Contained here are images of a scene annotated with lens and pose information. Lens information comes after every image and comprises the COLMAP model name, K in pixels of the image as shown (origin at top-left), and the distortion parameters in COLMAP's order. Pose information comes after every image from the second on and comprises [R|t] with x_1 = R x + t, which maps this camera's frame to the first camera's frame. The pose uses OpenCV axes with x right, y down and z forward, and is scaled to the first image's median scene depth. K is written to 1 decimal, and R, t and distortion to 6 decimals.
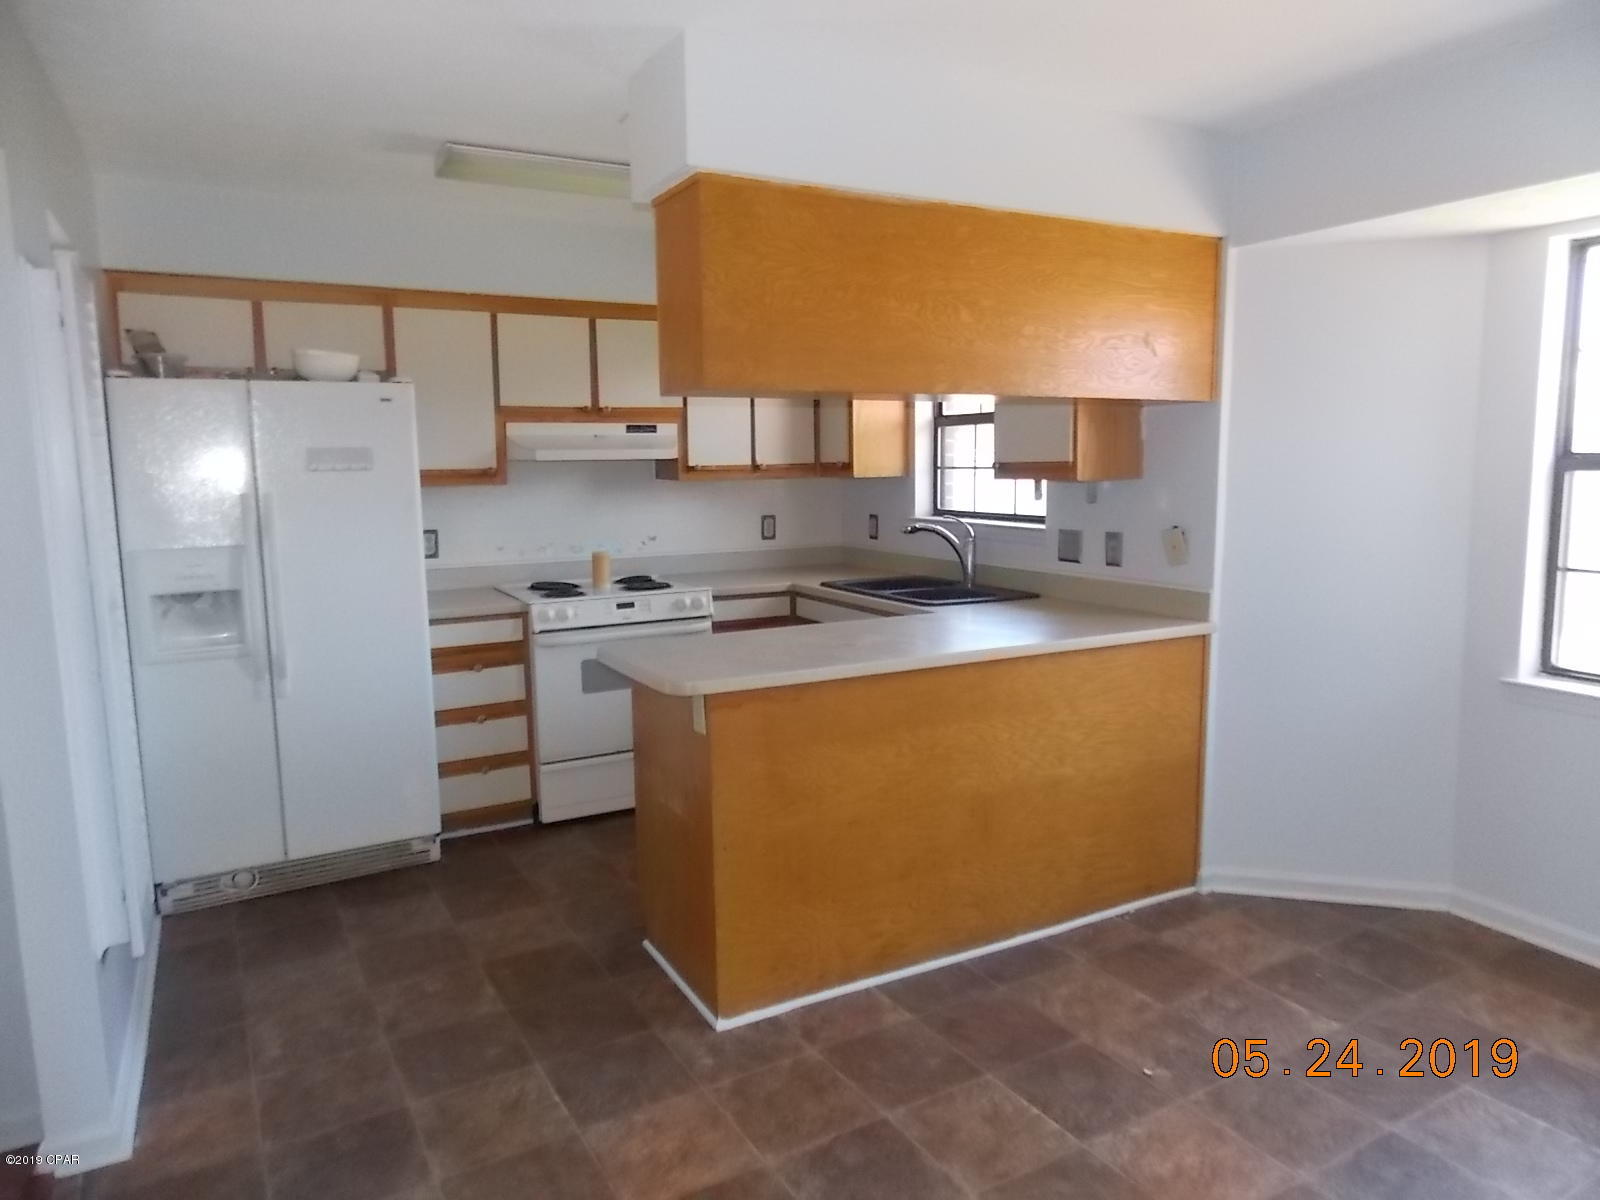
lens RADIAL K [[1060.8, 0, 791.1], [0, 1060.8, 596.0], [0, 0, 1]] dist [0.001242, -0.000452]
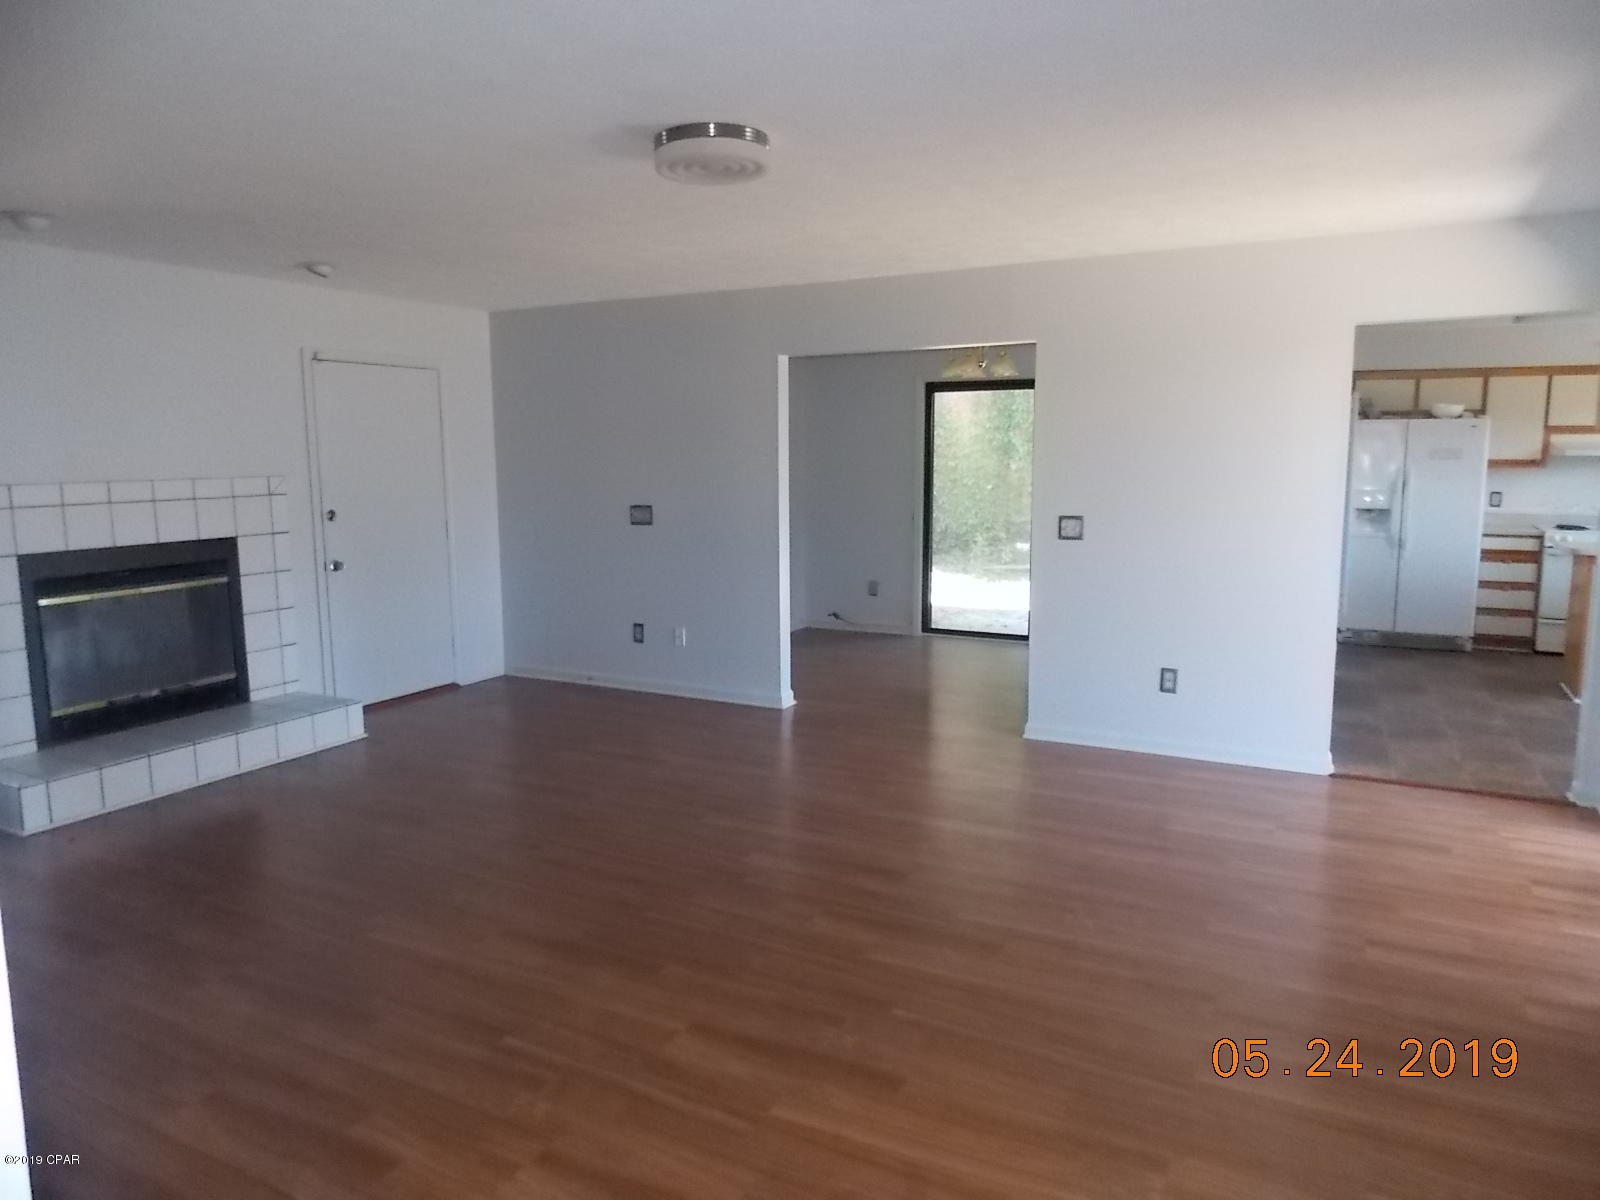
lens RADIAL K [[1060.8, 0, 792.9], [0, 1060.8, 597.3], [0, 0, 1]] dist [0.001242, -0.000452]
pose [[0.553889, 0.119428, -0.823980, 0.590712], [-0.111556, 0.991381, 0.068702, 0.145026], [0.825083, 0.053866, 0.562438, -1.174708]]
